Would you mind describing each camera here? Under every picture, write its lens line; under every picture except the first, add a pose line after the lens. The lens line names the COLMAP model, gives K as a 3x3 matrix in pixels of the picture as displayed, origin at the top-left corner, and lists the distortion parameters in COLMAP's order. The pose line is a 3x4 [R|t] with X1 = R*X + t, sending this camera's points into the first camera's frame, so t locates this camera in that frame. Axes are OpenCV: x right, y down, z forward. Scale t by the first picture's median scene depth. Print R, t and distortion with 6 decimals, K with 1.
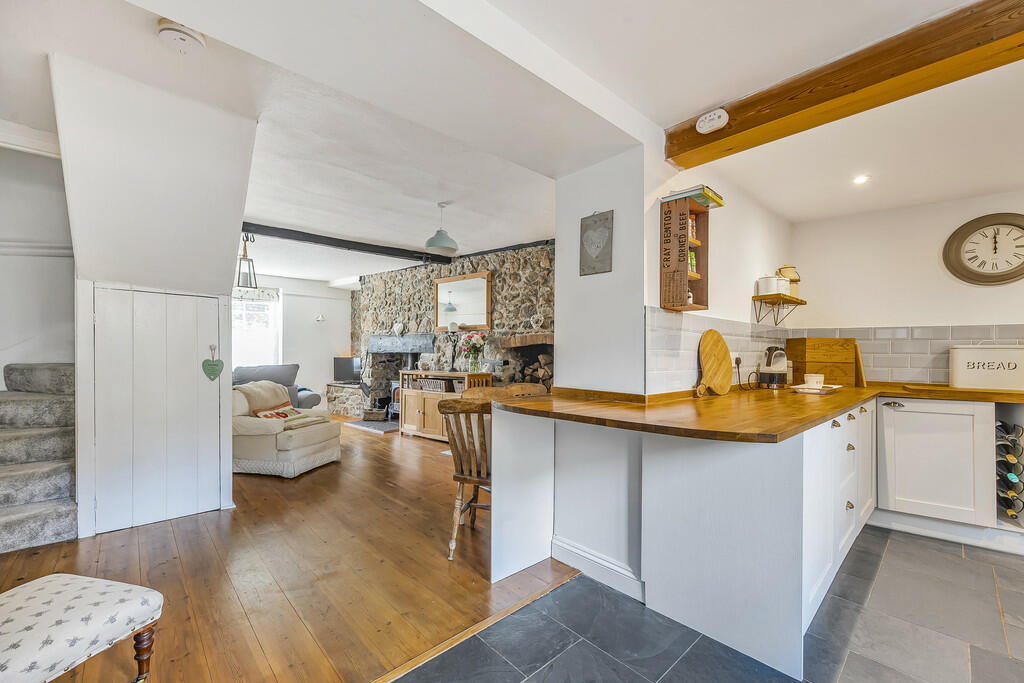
lens RADIAL K [[417.5, 0, 510.0], [0, 417.5, 357.1], [0, 0, 1]] dist [-0.002292, -0.000101]
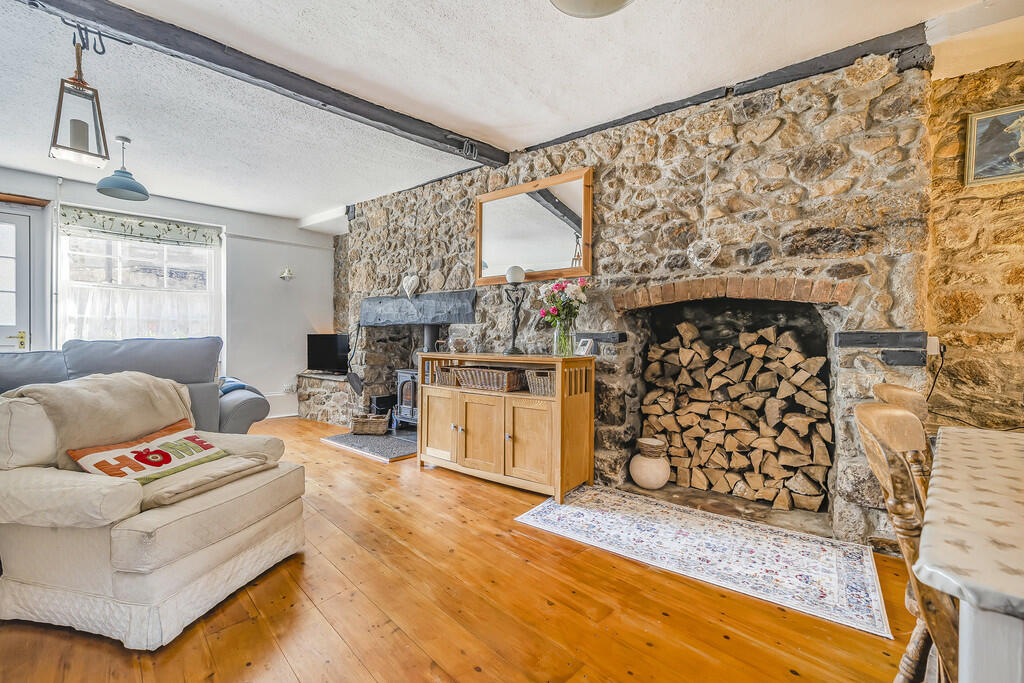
lens RADIAL K [[421.3, 0, 503.7], [0, 421.3, 347.8], [0, 0, 1]] dist [-0.001686, -0.000173]
pose [[0.999924, 0.001574, 0.012250, -0.157567], [-0.001682, 0.999959, 0.008854, 0.020905], [-0.012235, -0.008874, 0.999886, 0.434518]]
